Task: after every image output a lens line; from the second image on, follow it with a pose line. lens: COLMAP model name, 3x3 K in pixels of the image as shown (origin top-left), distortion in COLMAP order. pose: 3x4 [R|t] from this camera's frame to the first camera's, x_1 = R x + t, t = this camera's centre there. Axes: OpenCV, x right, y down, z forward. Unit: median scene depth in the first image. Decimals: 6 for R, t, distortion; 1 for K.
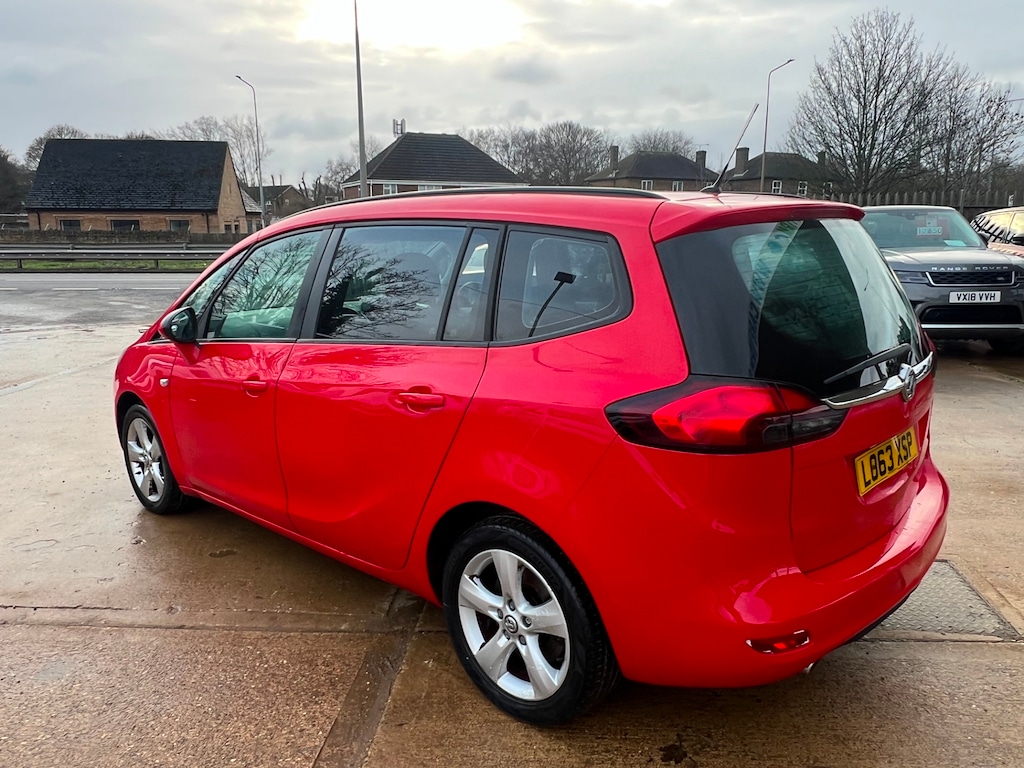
lens RADIAL K [[771.0, 0, 514.4], [0, 771.0, 385.1], [0, 0, 1]] dist [0.004972, -0.010834]
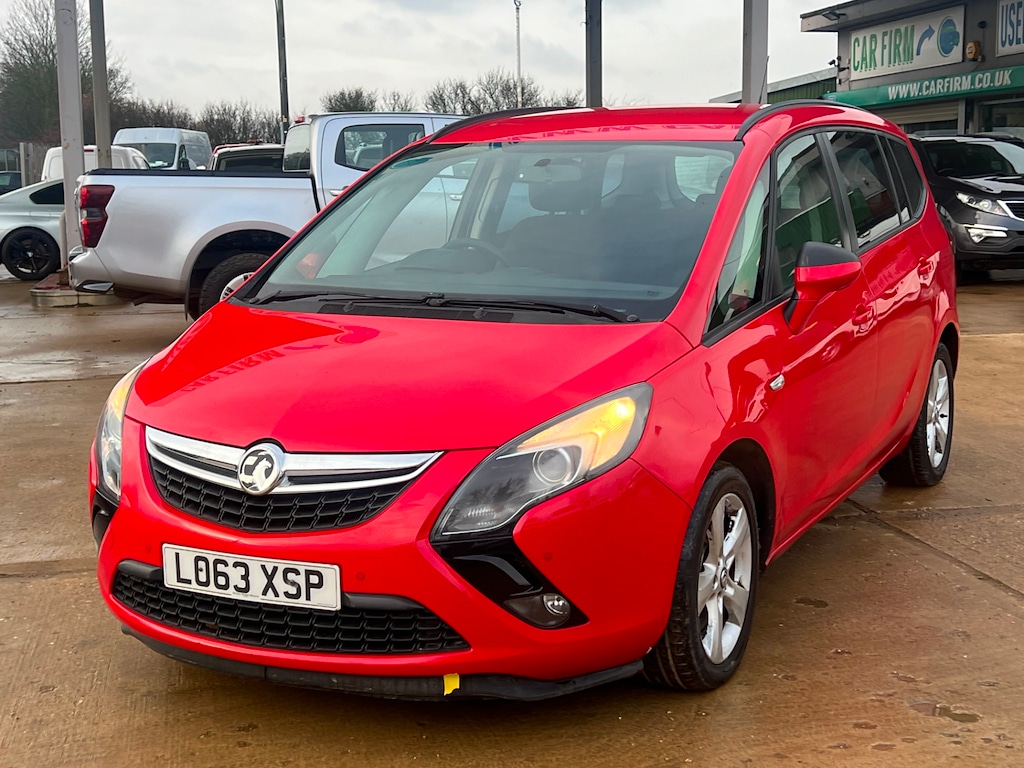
lens RADIAL K [[1526.8, 0, 536.9], [0, 1526.8, 386.2], [0, 0, 1]] dist [0.089930, 0.000000]
pose [[-0.293898, -0.123560, 0.947817, -1.861316], [0.206867, 0.959885, 0.189278, -0.321249], [-0.933183, 0.251700, -0.256548, 1.816351]]
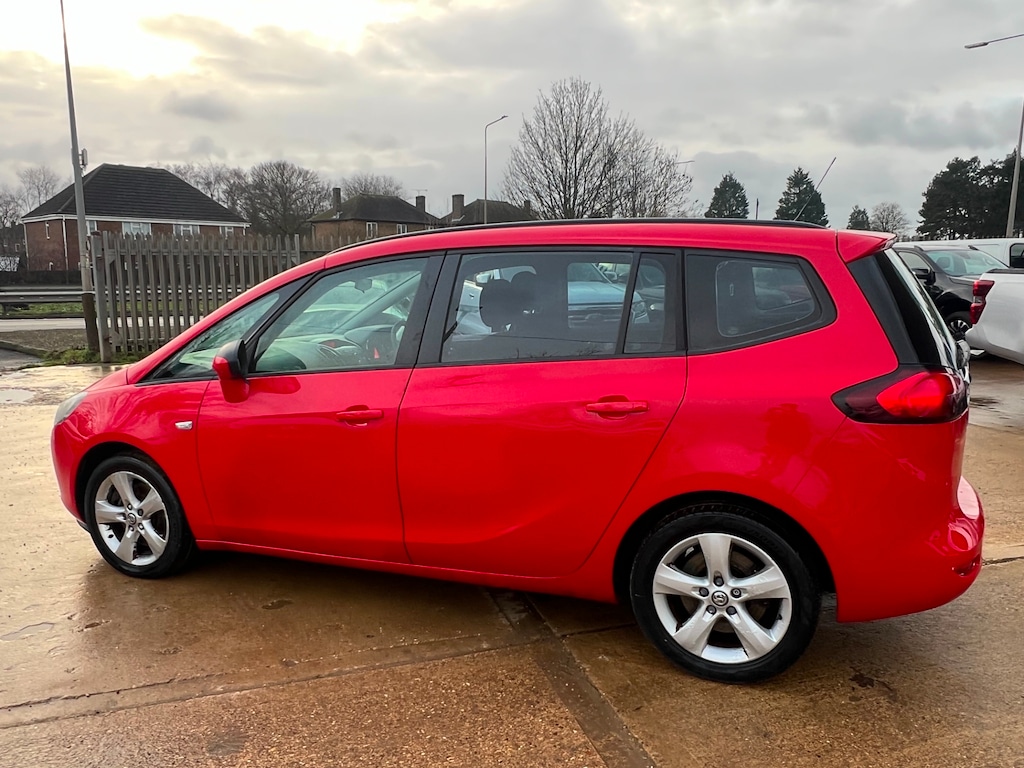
lens RADIAL K [[771.0, 0, 515.1], [0, 771.0, 389.0], [0, 0, 1]] dist [0.004972, -0.010834]
pose [[0.931787, -0.054183, 0.358938, -0.512705], [0.071333, 0.996849, -0.034700, 0.015577], [-0.355927, 0.057937, 0.932716, 0.023188]]
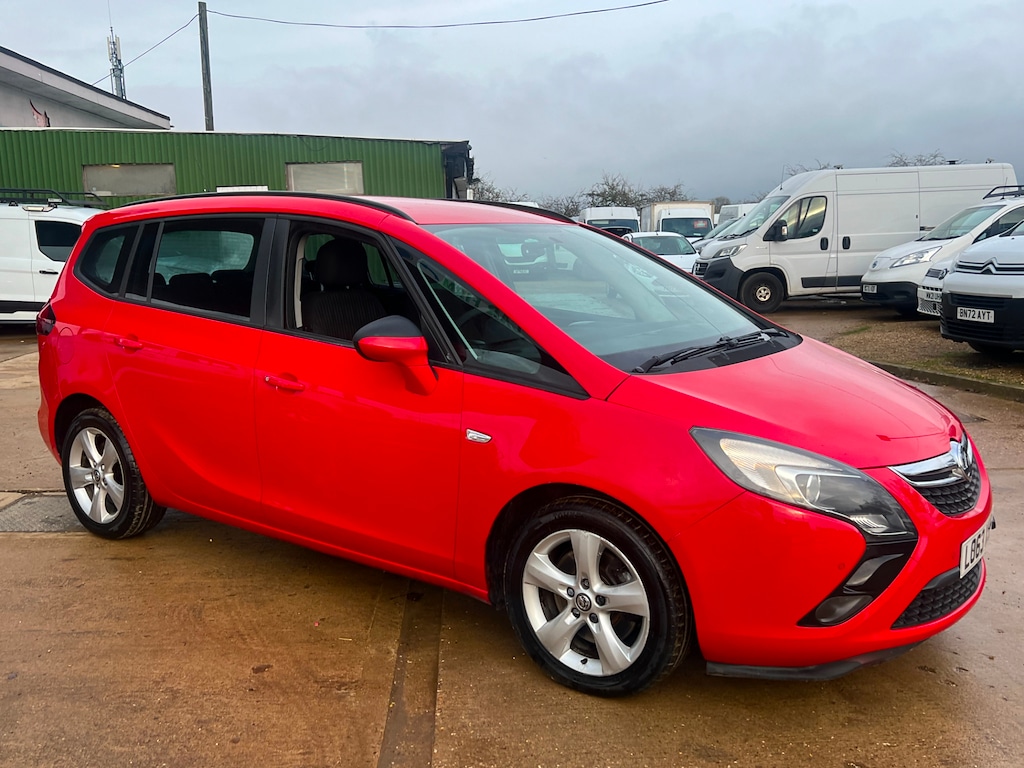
lens RADIAL K [[948.2, 0, 517.1], [0, 948.2, 378.6], [0, 0, 1]] dist [0.030808, 0.000000]
pose [[-0.991321, 0.048295, -0.122273, -0.088182], [0.002598, 0.937094, 0.349068, -0.507989], [0.131439, 0.345721, -0.929086, 2.564741]]
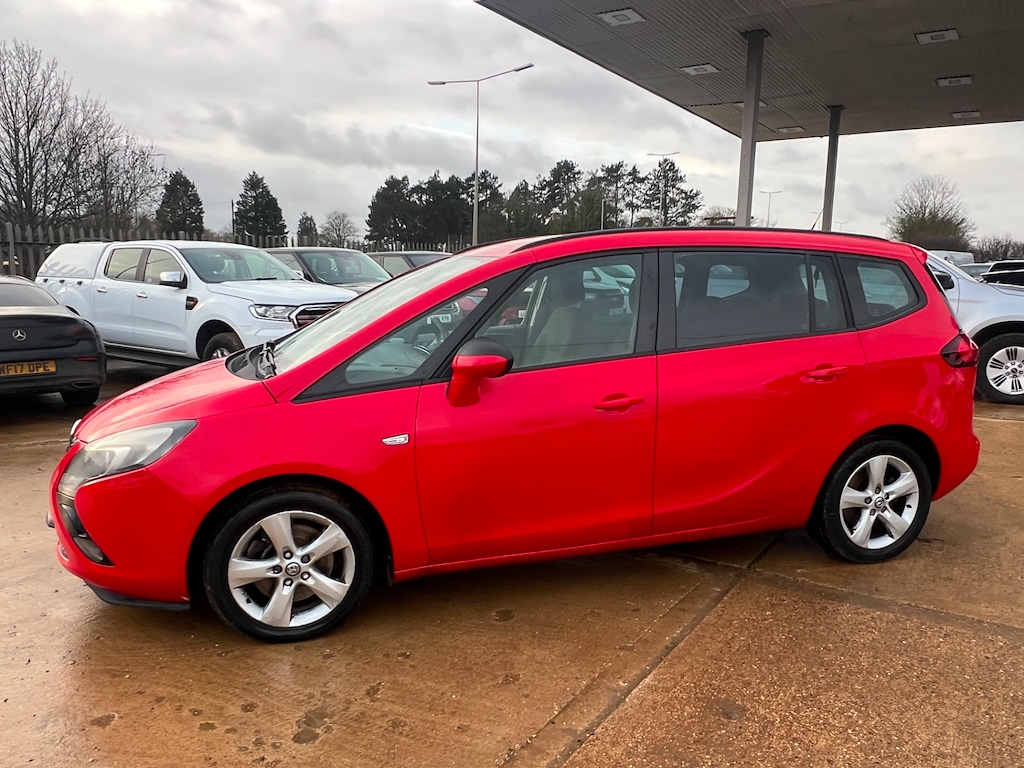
lens RADIAL K [[771.0, 0, 517.2], [0, 771.0, 388.8], [0, 0, 1]] dist [0.004972, -0.010834]
pose [[0.492505, -0.118478, 0.862207, -1.307782], [0.160831, 0.986018, 0.043623, -0.085599], [-0.855320, 0.117185, 0.504674, 0.612047]]
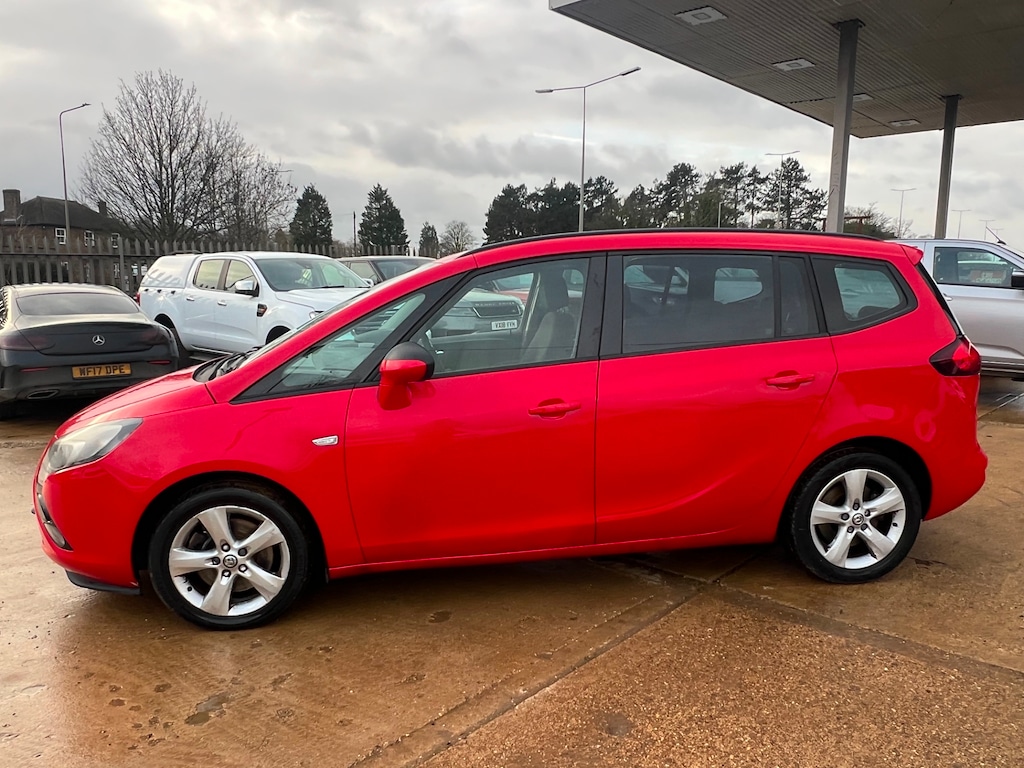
lens RADIAL K [[771.0, 0, 517.0], [0, 771.0, 388.4], [0, 0, 1]] dist [0.004972, -0.010834]
pose [[0.619101, -0.105450, 0.778199, -1.176436], [0.153919, 0.988017, 0.011431, -0.045387], [-0.770080, 0.112702, 0.627914, 0.410218]]
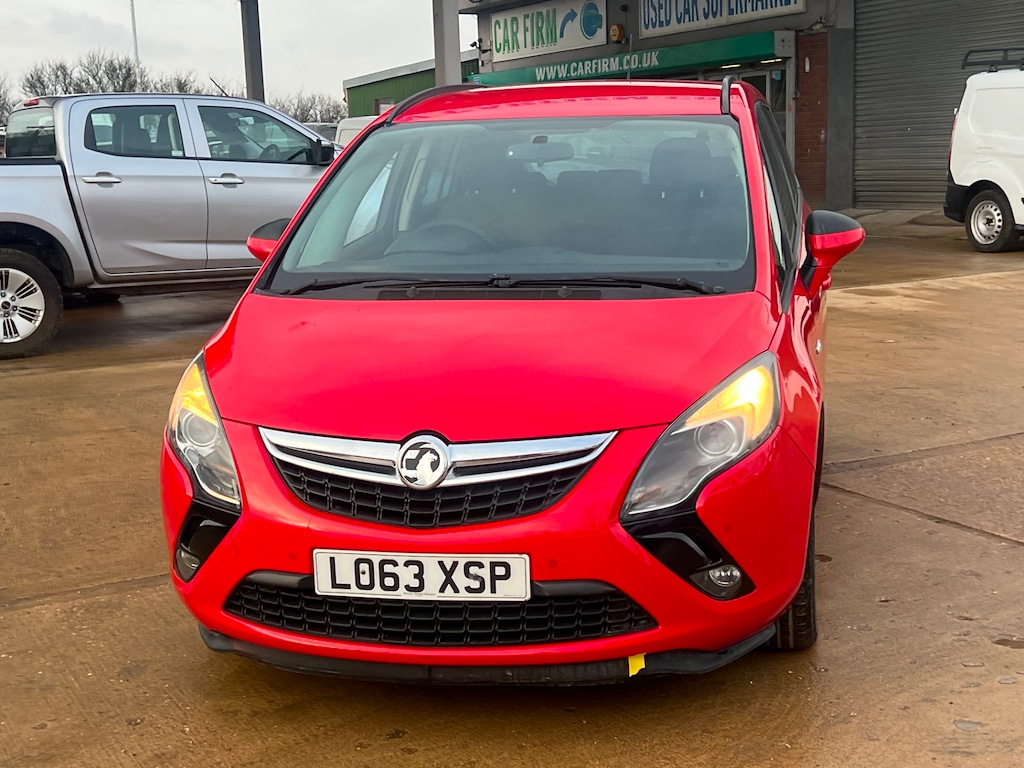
lens RADIAL K [[1526.8, 0, 531.6], [0, 1526.8, 380.7], [0, 0, 1]] dist [0.089930, 0.000000]
pose [[-0.534650, -0.105990, 0.838401, -1.669361], [0.205489, 0.946021, 0.250637, -0.406045], [-0.819710, 0.306285, -0.484010, 2.197508]]
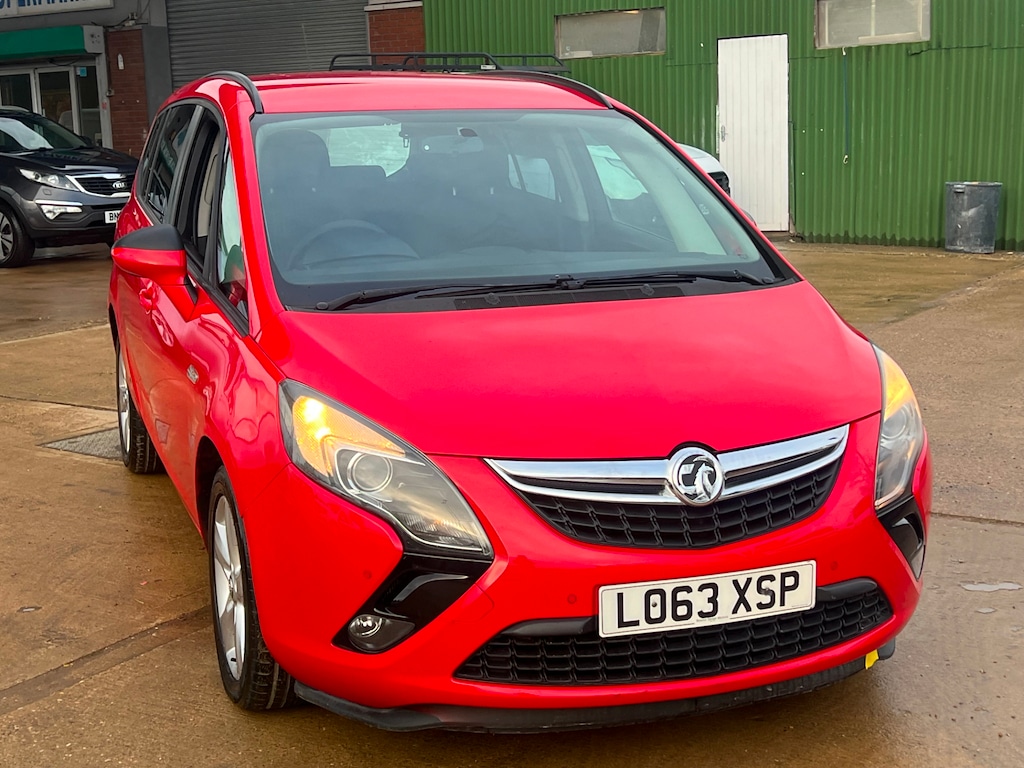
lens RADIAL K [[1526.8, 0, 517.2], [0, 1526.8, 367.6], [0, 0, 1]] dist [0.089930, 0.000000]
pose [[-0.888856, -0.041423, 0.456311, -1.039741], [0.126012, 0.935401, 0.330374, -0.514572], [-0.440519, 0.351155, -0.826216, 2.633755]]
